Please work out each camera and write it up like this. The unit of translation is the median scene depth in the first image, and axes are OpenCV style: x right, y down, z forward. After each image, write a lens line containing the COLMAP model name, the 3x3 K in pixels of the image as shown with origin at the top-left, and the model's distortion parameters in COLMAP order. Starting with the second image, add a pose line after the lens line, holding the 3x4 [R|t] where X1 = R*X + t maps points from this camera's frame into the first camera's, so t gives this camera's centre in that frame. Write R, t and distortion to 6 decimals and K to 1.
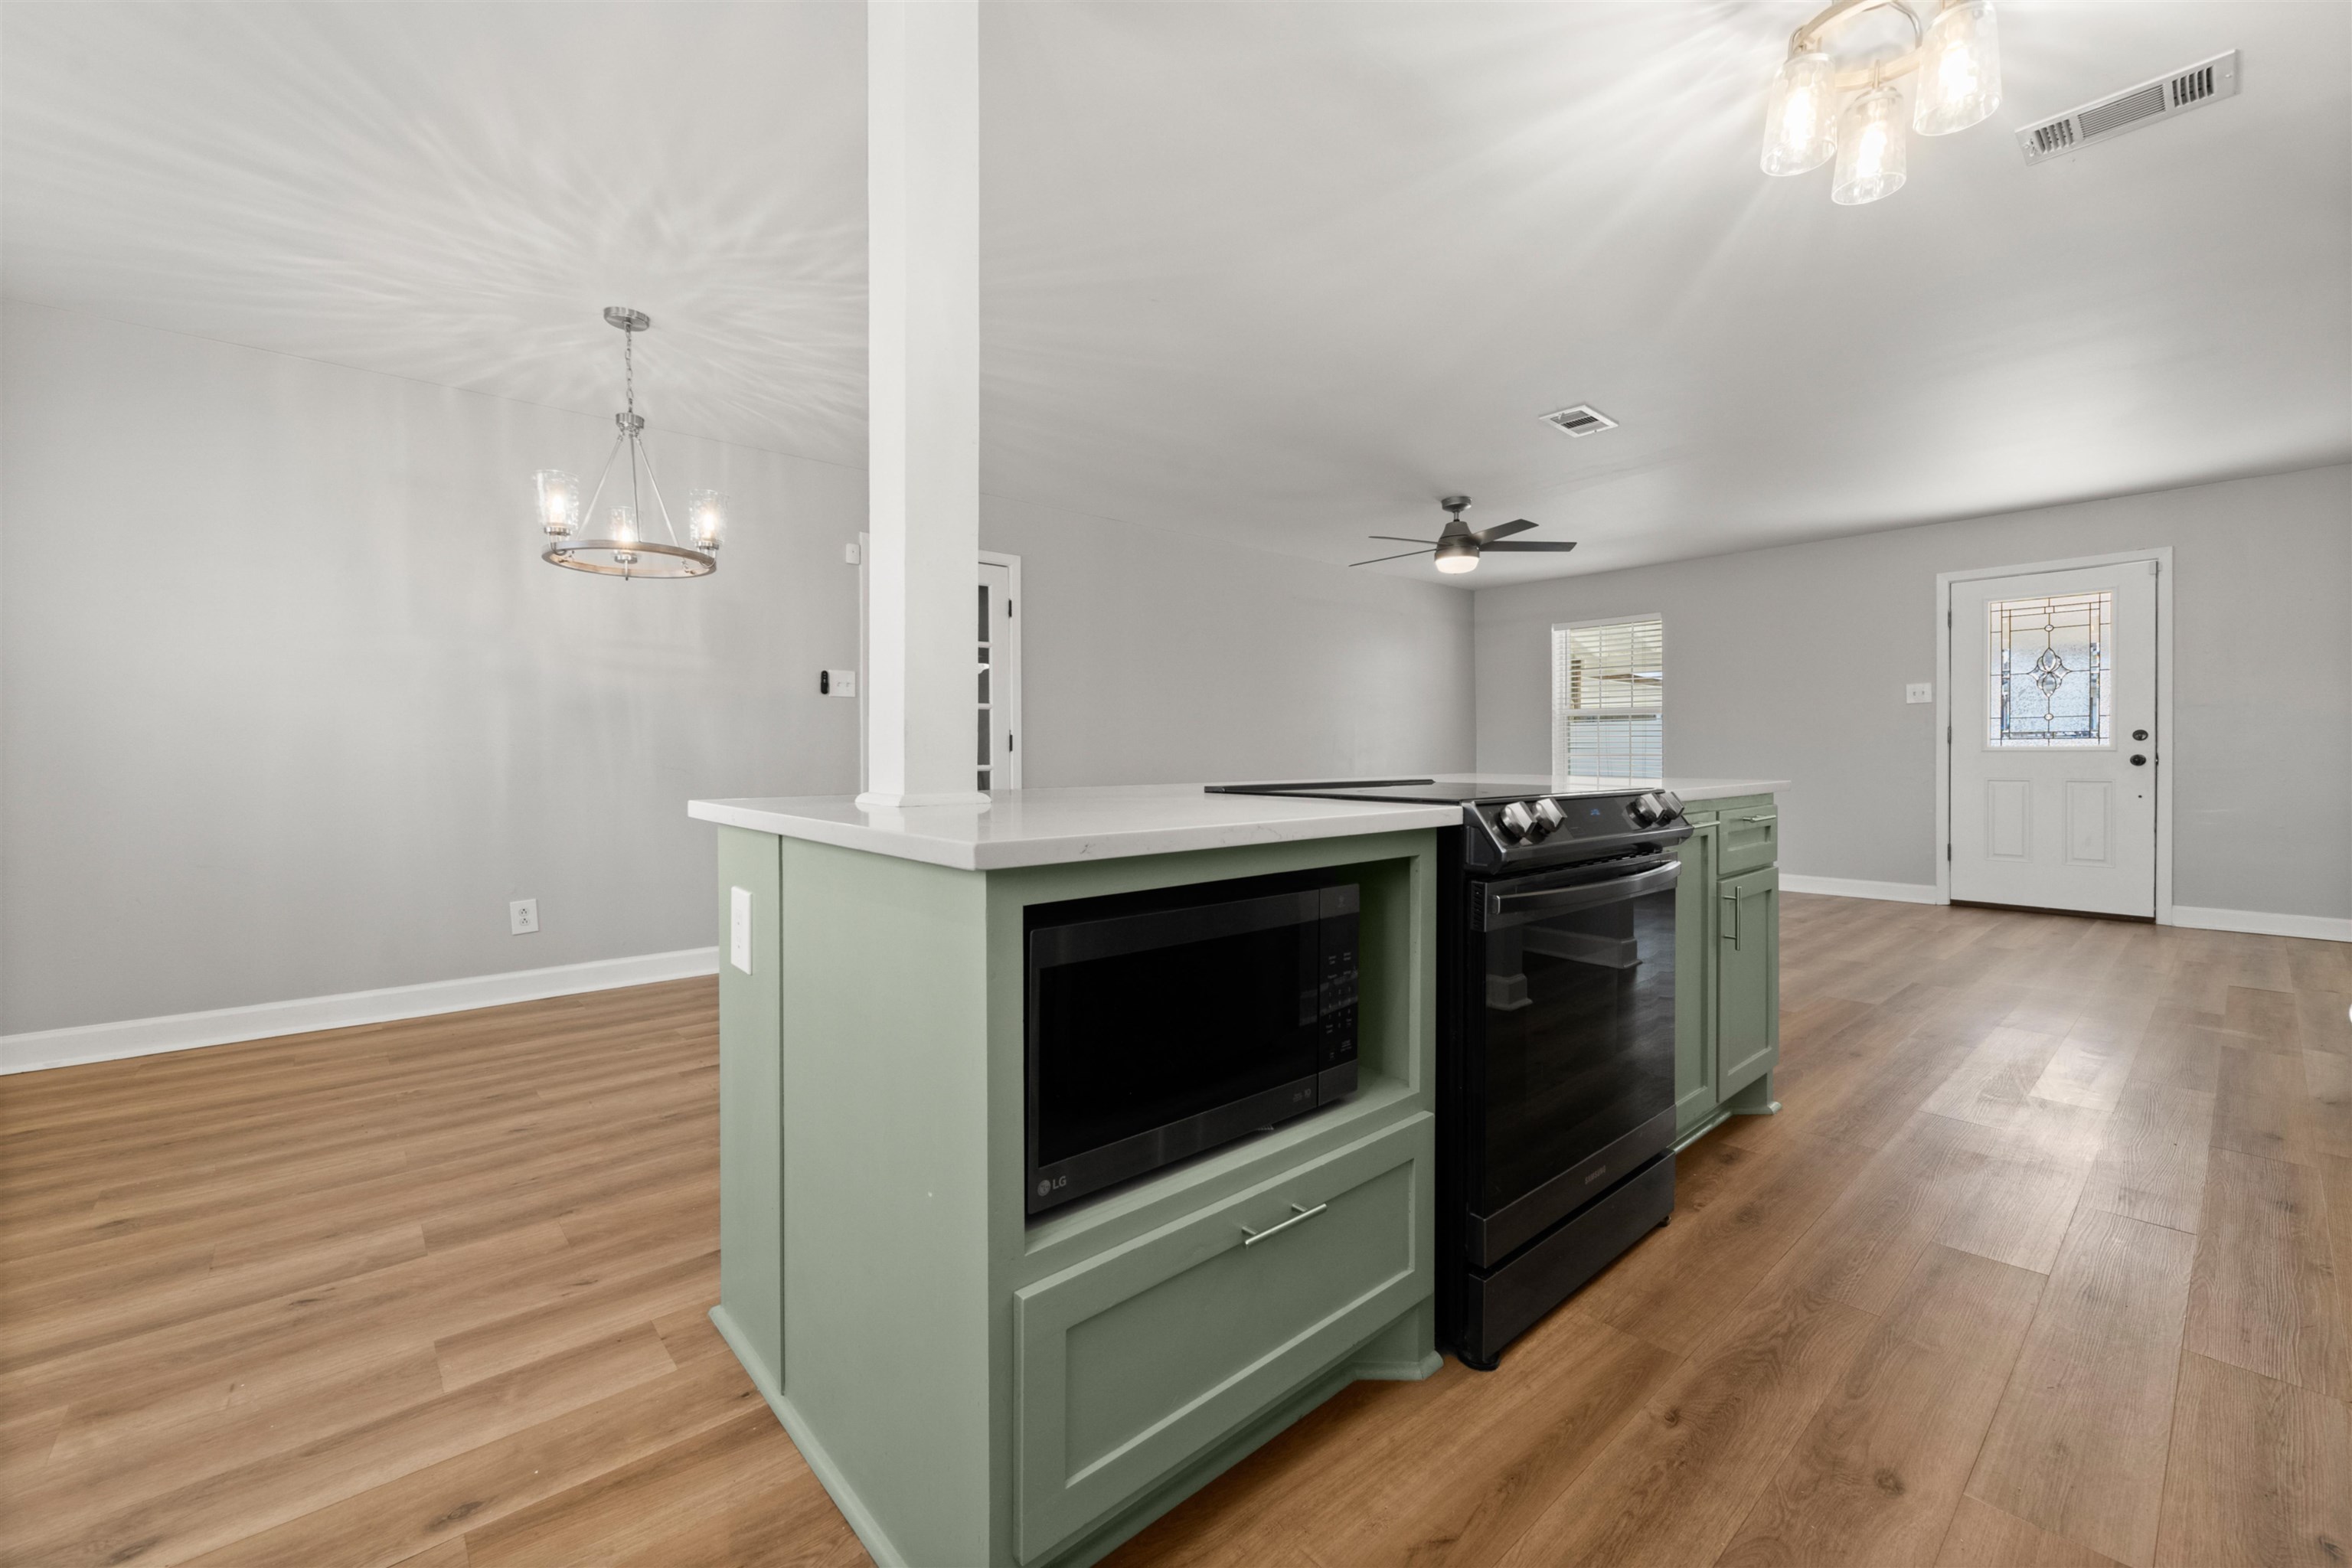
lens RADIAL K [[959.0, 0, 1164.2], [0, 959.0, 770.2], [0, 0, 1]] dist [0.000743, -0.000217]
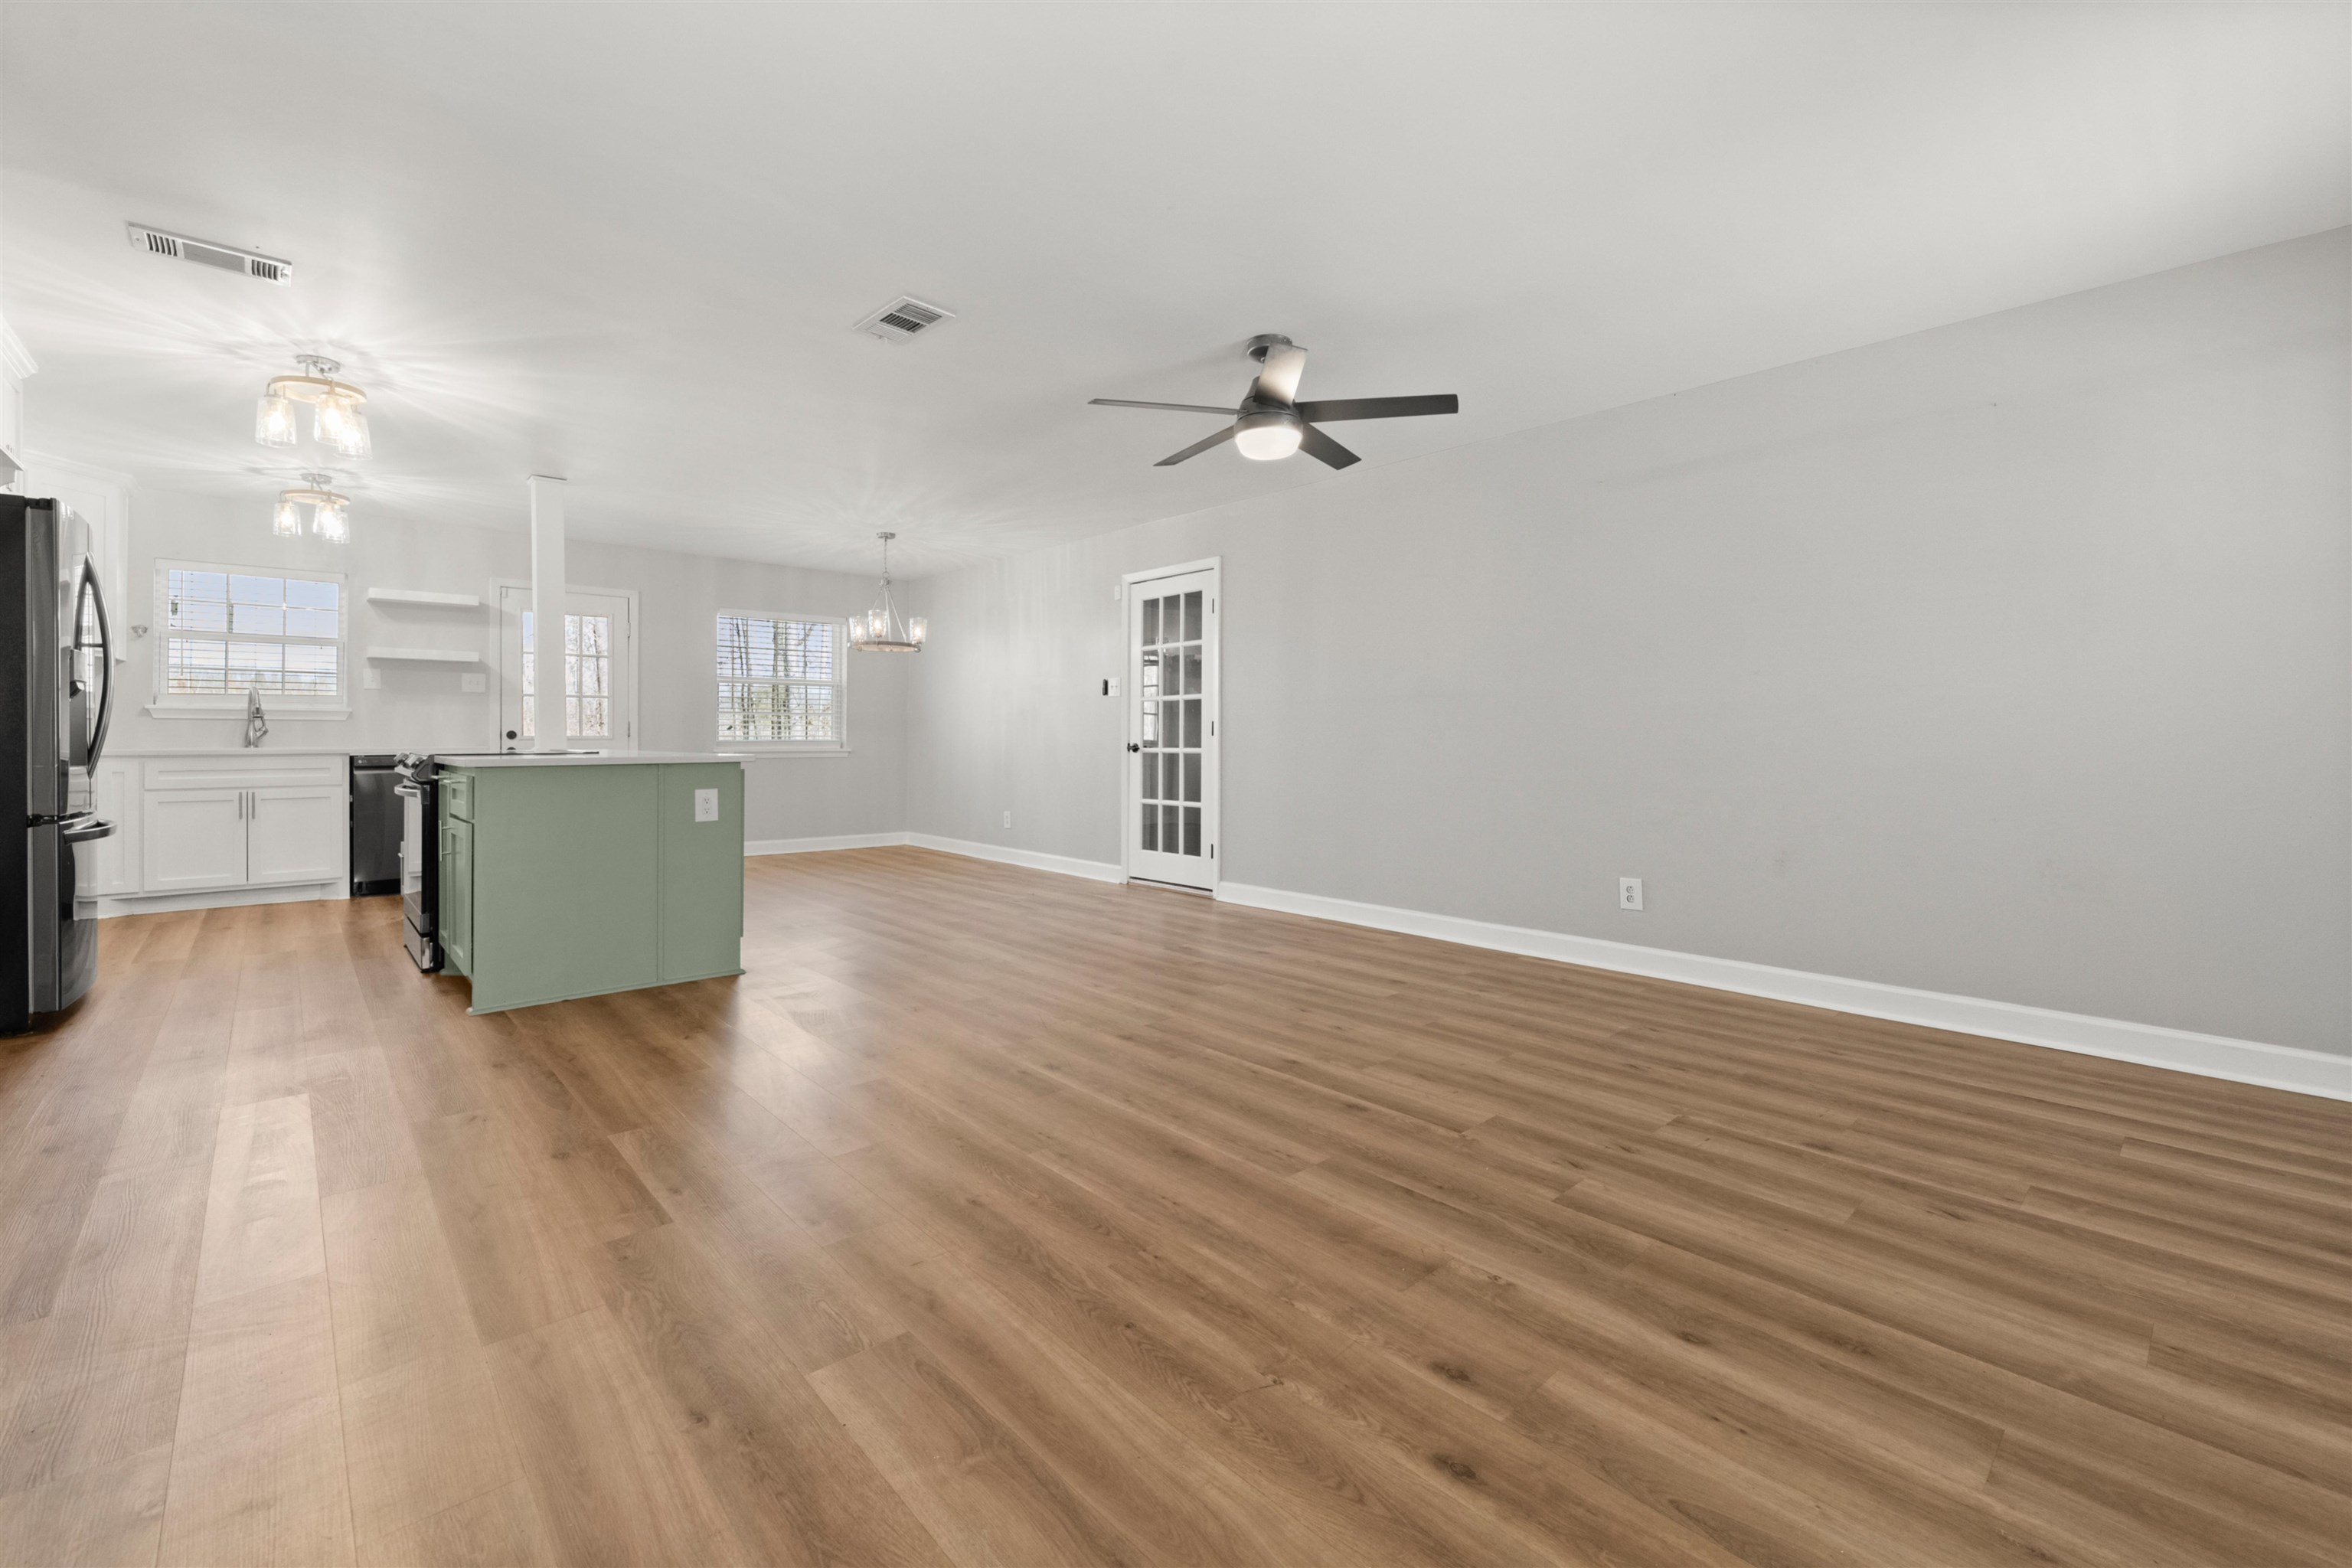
lens RADIAL K [[965.7, 0, 1170.0], [0, 965.7, 743.1], [0, 0, 1]] dist [0.002674, -0.000531]
pose [[0.022245, 0.010014, -0.999702, 0.977341], [-0.020655, 0.999741, 0.009555, -0.021617], [0.999539, 0.020436, 0.022446, 0.954755]]
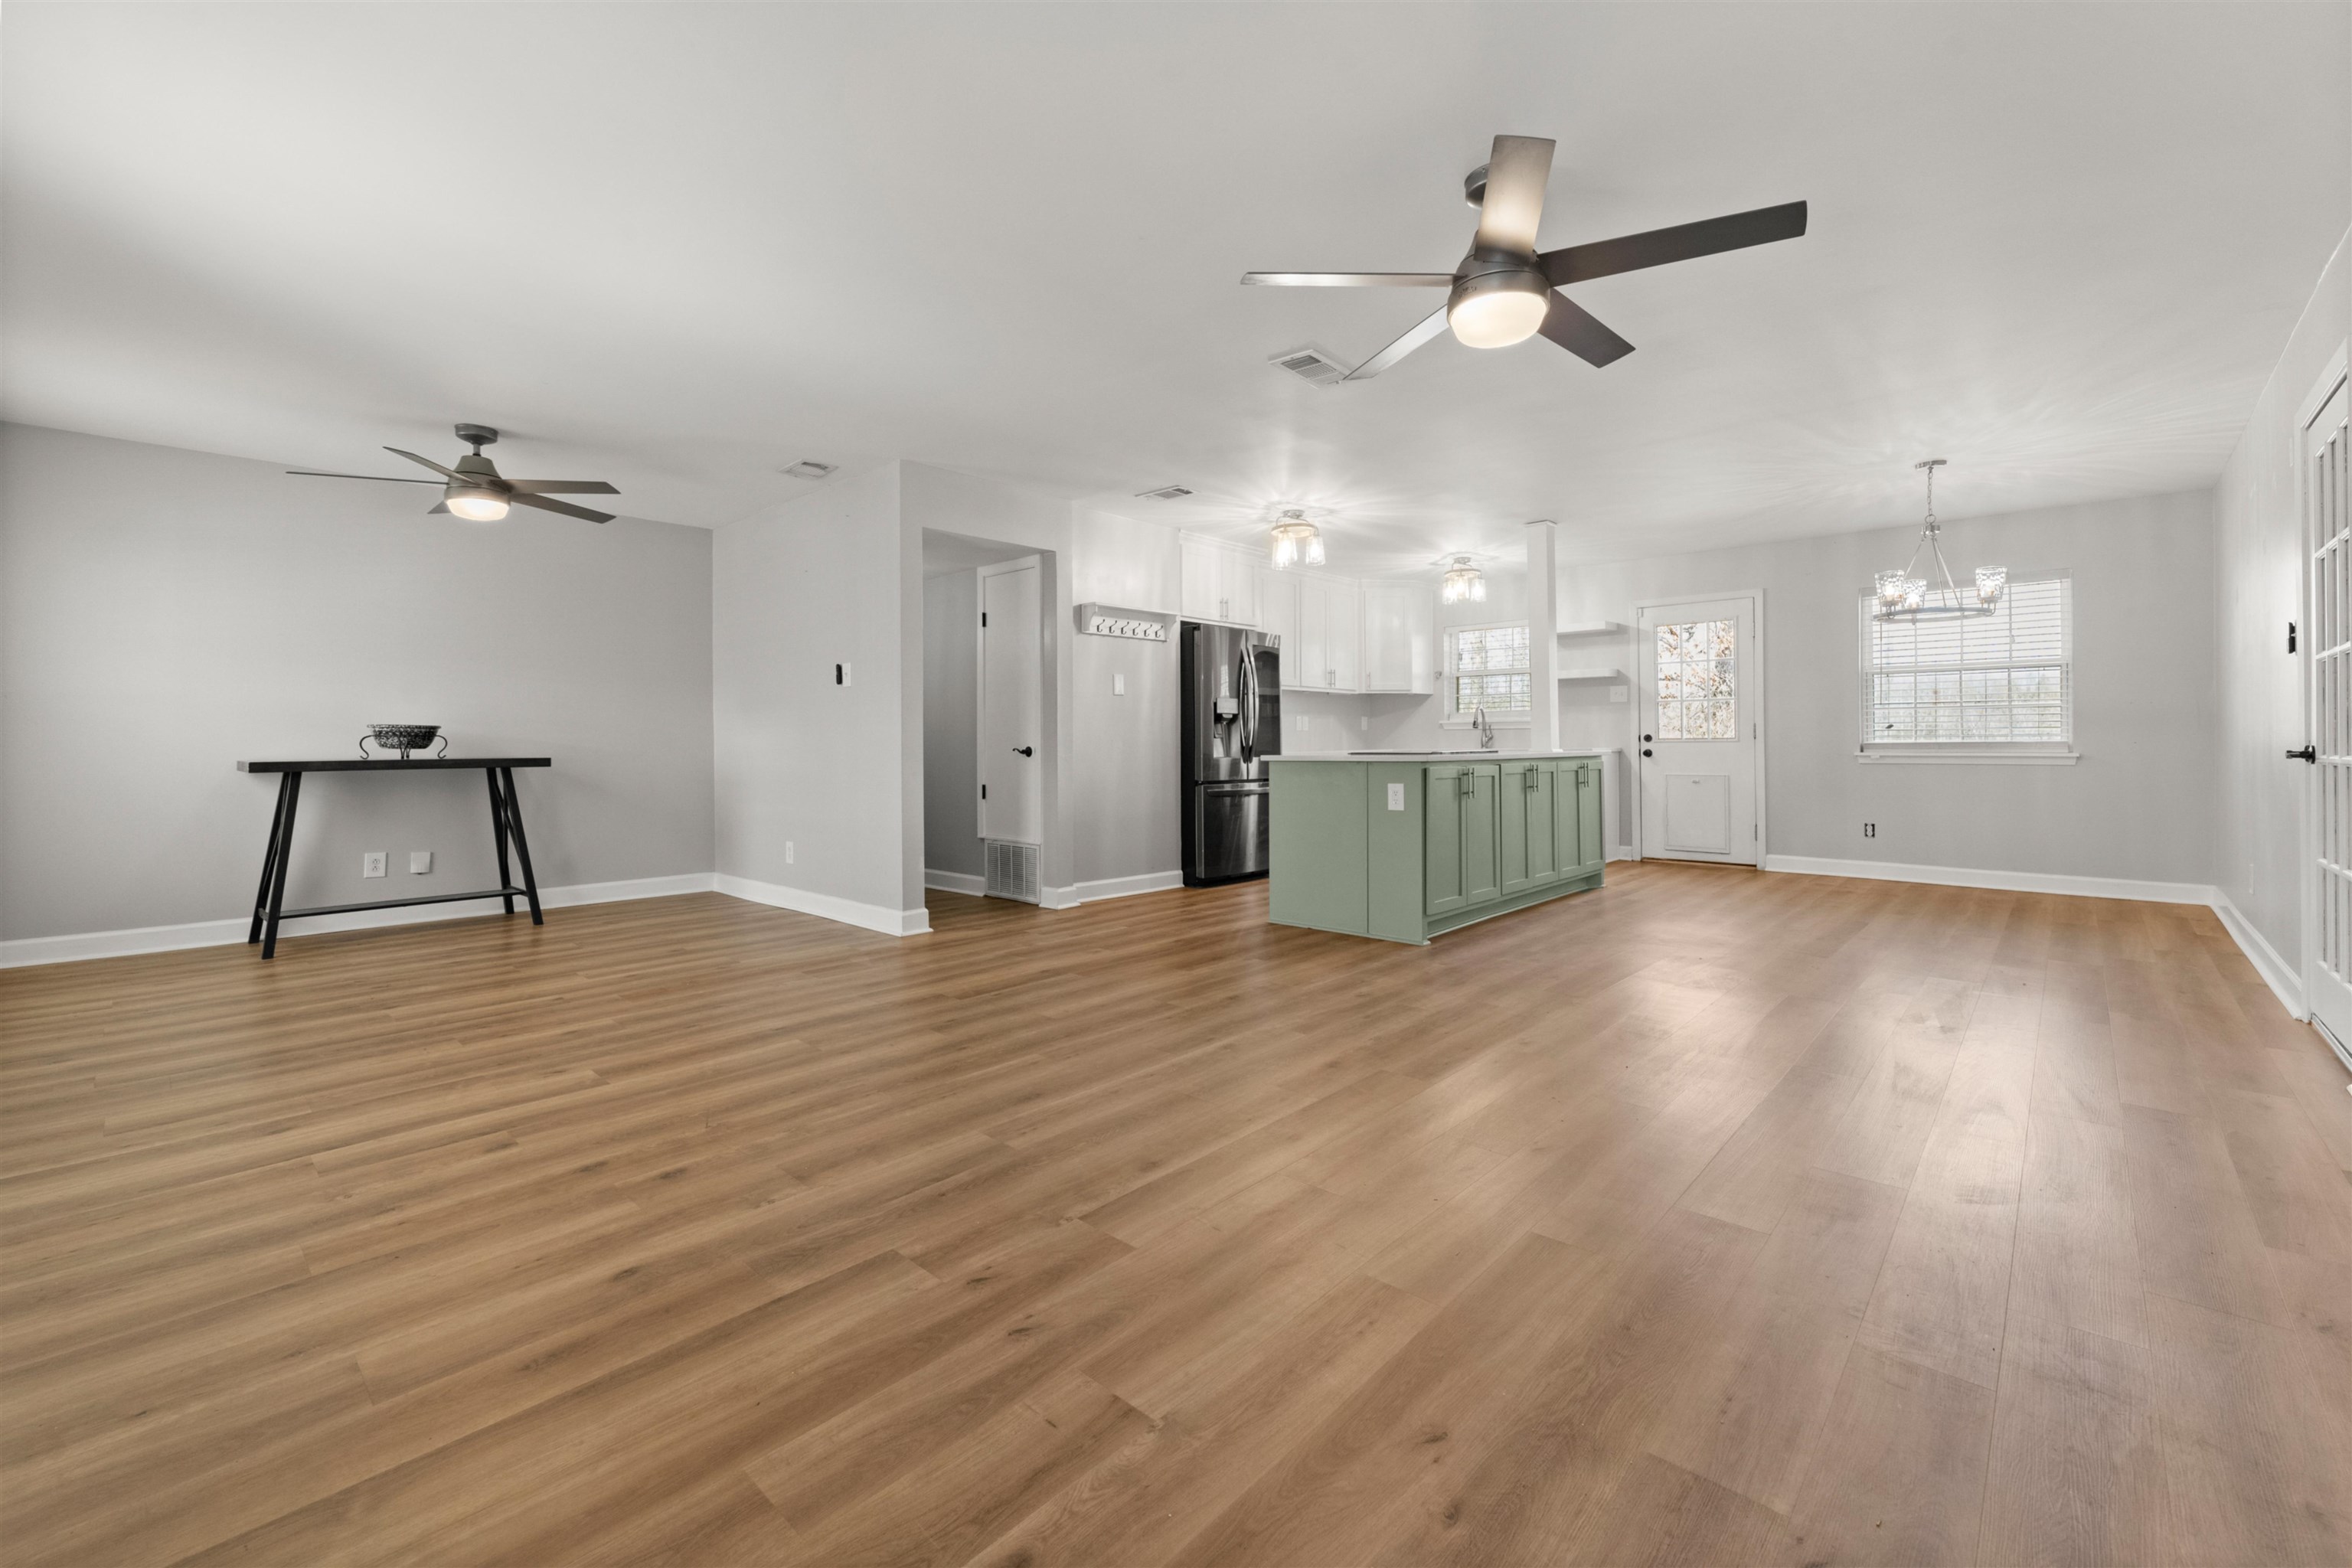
lens RADIAL K [[972.6, 0, 1176.8], [0, 972.6, 737.0], [0, 0, 1]] dist [0.002196, -0.000521]
pose [[-0.993809, 0.008529, -0.110772, 0.524425], [0.007154, 0.999892, 0.012807, -0.027400], [0.110869, 0.011936, -0.993763, 1.487520]]
